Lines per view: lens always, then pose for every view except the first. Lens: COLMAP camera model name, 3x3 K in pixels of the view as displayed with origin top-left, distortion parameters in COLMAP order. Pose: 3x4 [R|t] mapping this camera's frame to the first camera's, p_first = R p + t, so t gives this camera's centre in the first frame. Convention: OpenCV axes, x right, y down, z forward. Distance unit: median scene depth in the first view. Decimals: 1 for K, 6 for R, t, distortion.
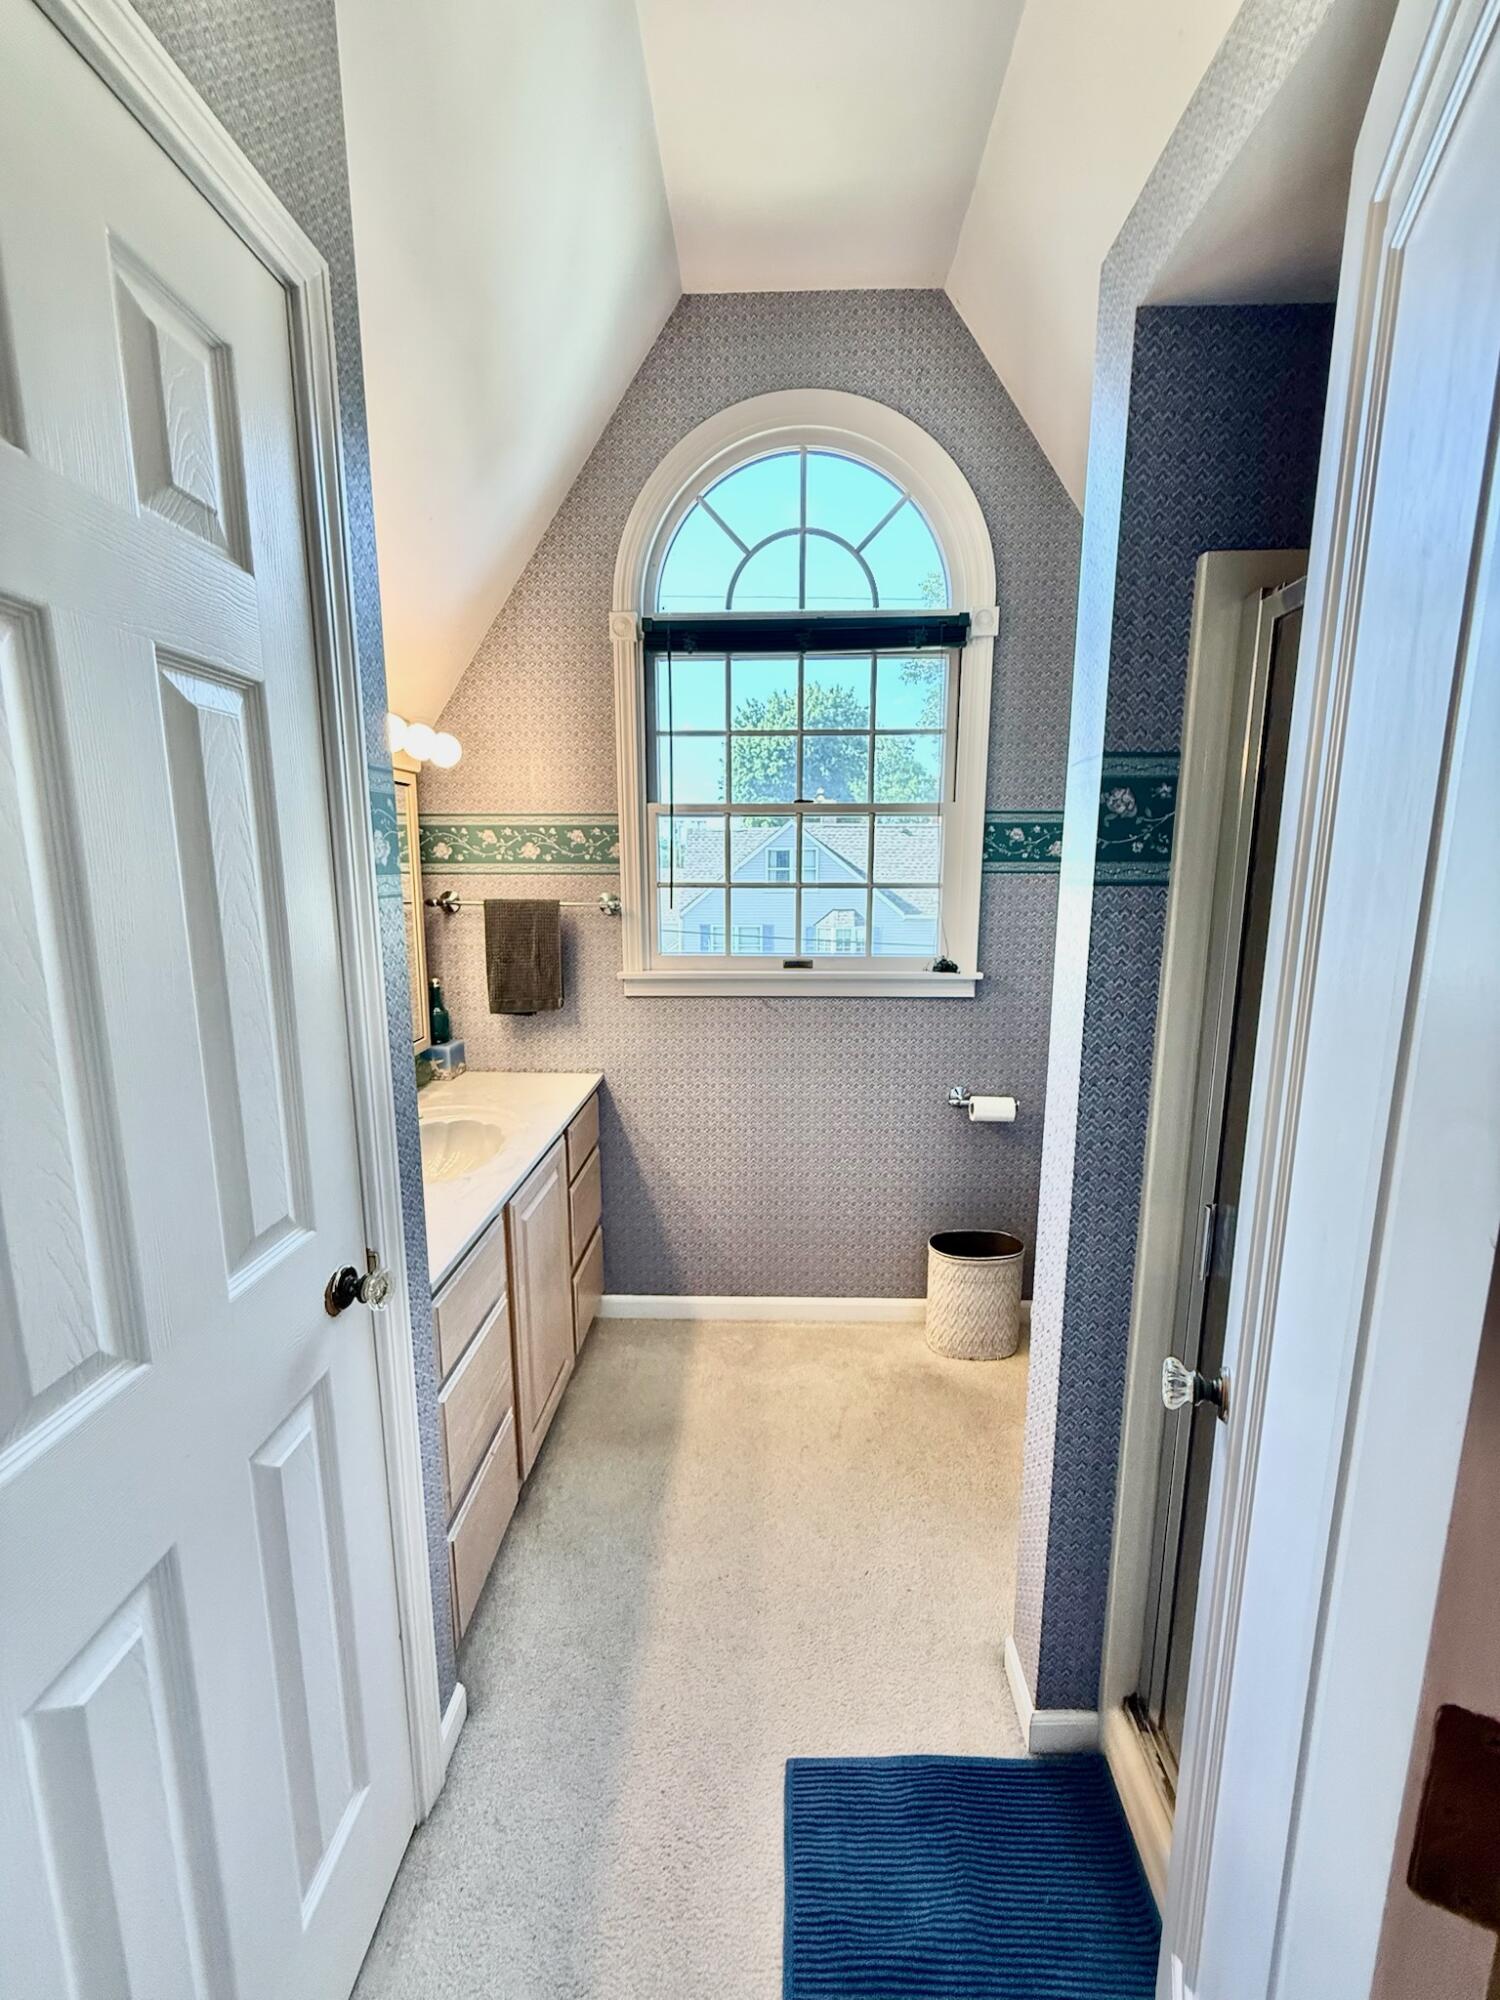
lens RADIAL K [[795.1, 0, 746.6], [0, 795.1, 996.8], [0, 0, 1]] dist [-0.000397, 0.000089]
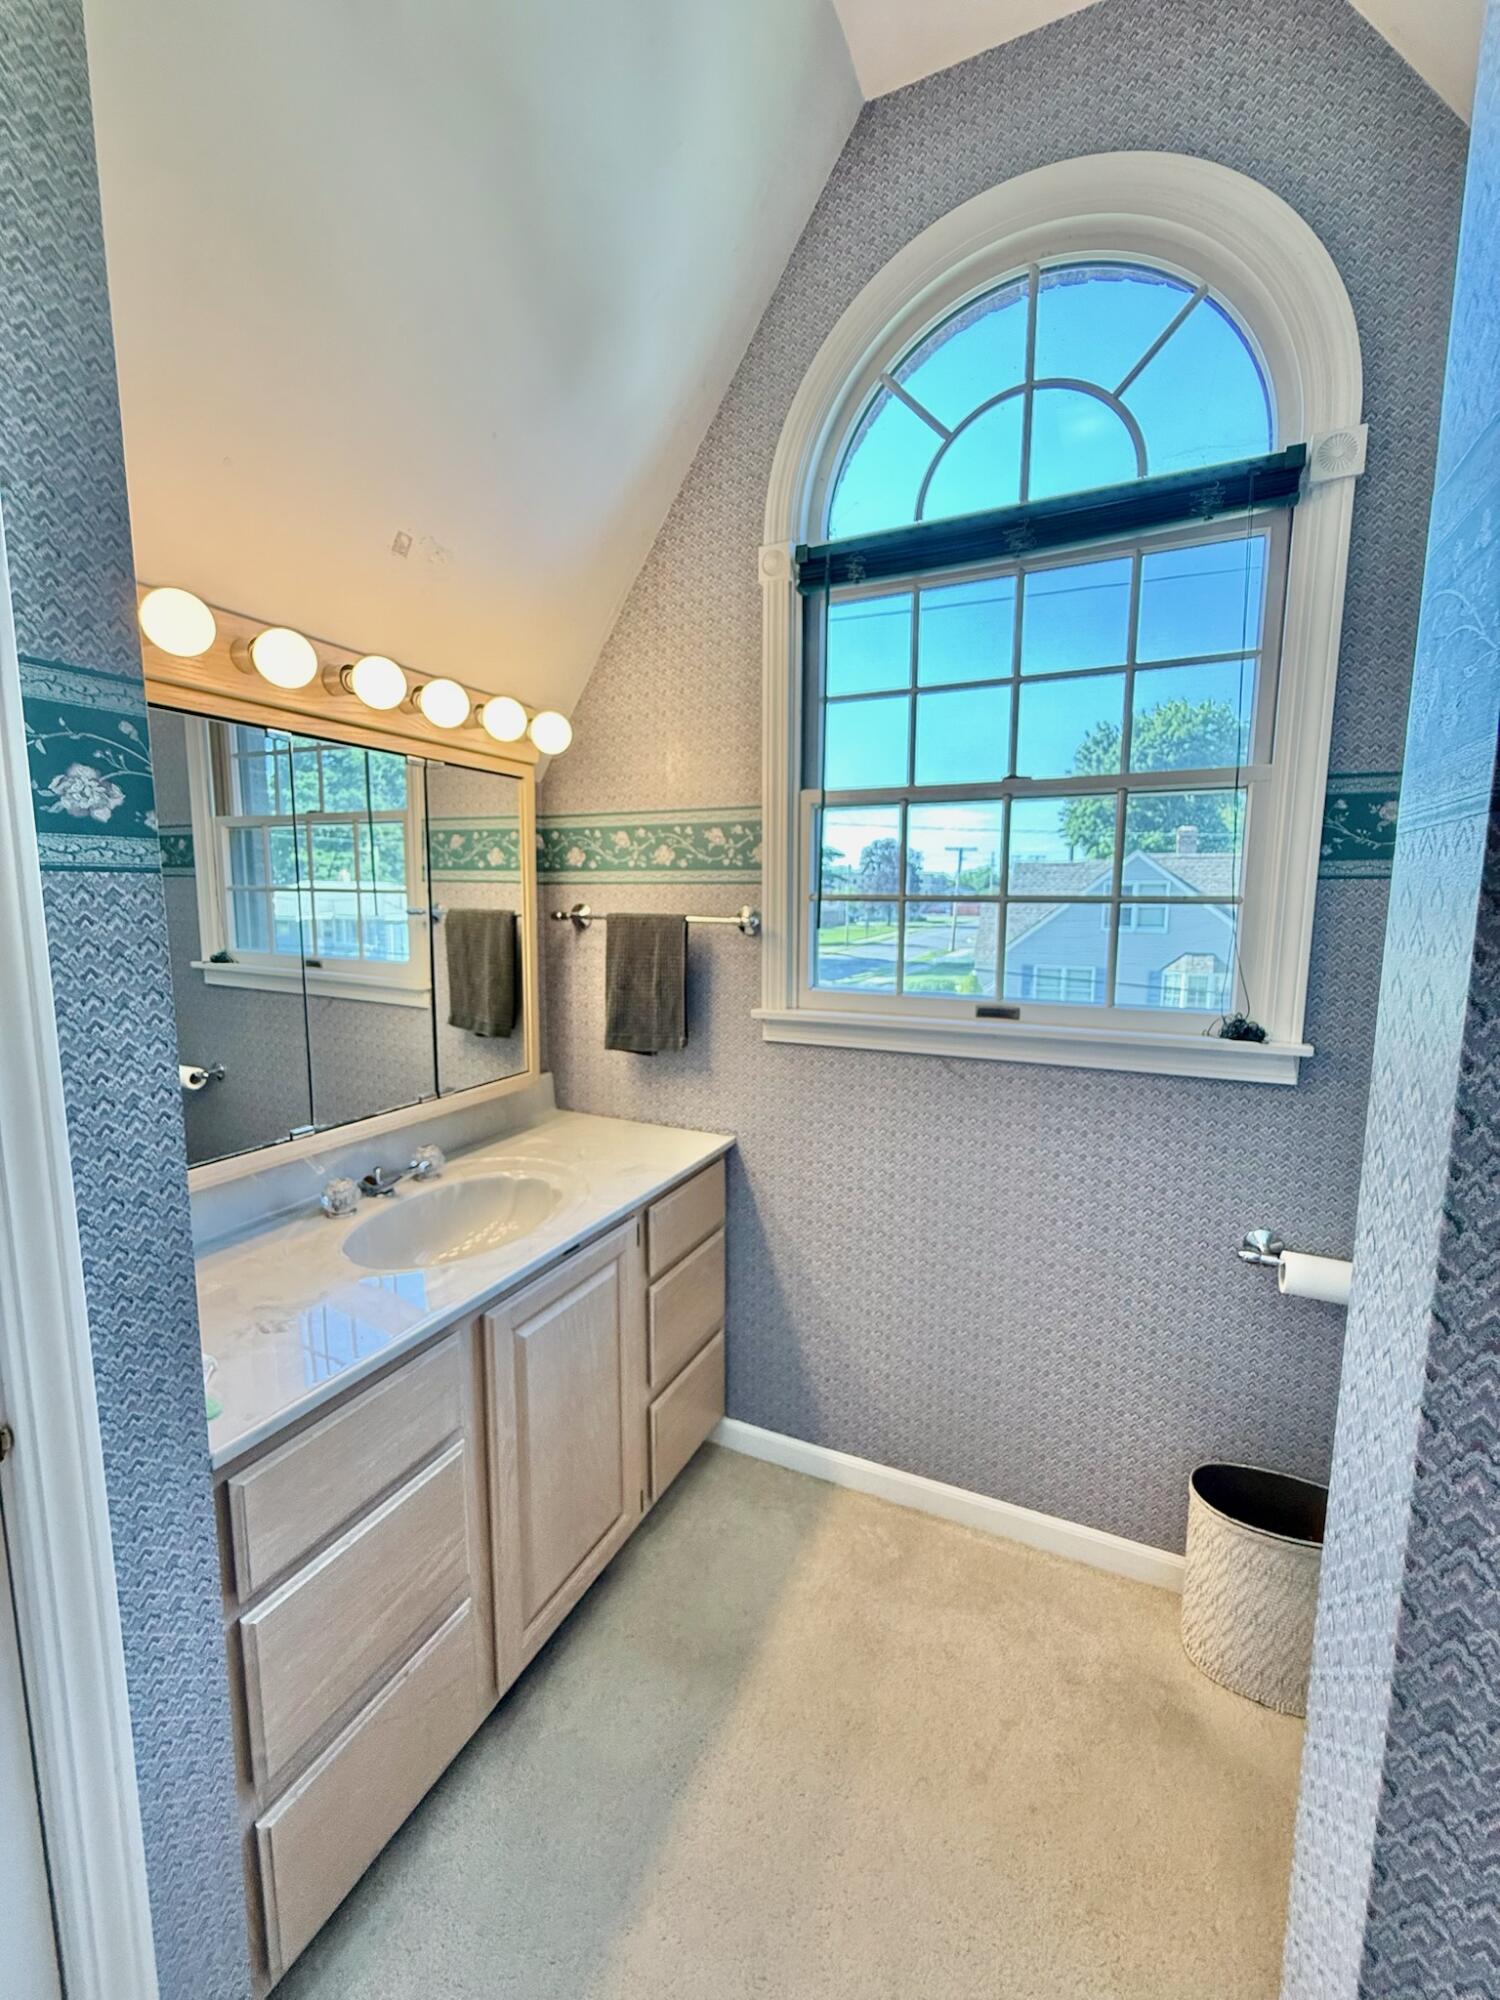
lens RADIAL K [[795.1, 0, 754.5], [0, 795.1, 997.3], [0, 0, 1]] dist [-0.000397, 0.000089]
pose [[0.920232, 0.053251, -0.387733, 0.140101], [-0.070904, 0.996990, -0.031355, -0.018432], [0.384896, 0.056346, 0.921238, 0.288526]]
